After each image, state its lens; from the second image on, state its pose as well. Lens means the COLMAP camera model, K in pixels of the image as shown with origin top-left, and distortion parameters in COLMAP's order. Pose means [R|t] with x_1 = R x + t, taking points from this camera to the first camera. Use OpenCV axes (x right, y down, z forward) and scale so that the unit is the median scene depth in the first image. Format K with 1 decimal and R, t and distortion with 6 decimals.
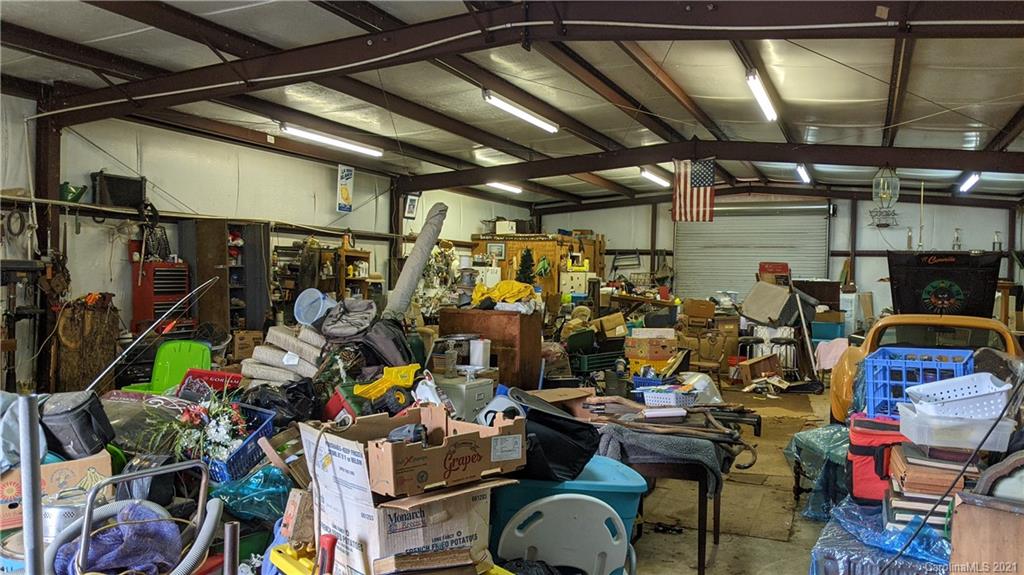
lens RADIAL K [[833.2, 0, 512.0], [0, 833.2, 287.5], [0, 0, 1]] dist [-0.000108, -0.000778]
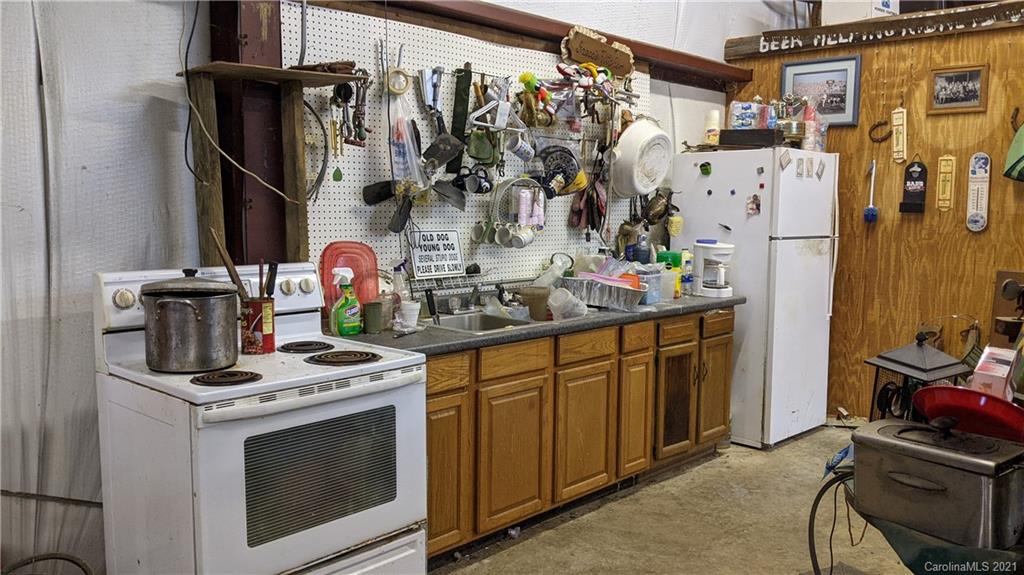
lens RADIAL K [[833.2, 0, 512.0], [0, 833.2, 287.5], [0, 0, 1]] dist [-0.000108, -0.000778]
pose [[0.940842, 0.026263, -0.337827, -0.011928], [0.004075, 0.996043, 0.088783, -0.003843], [0.338822, -0.084907, 0.937012, 0.427890]]
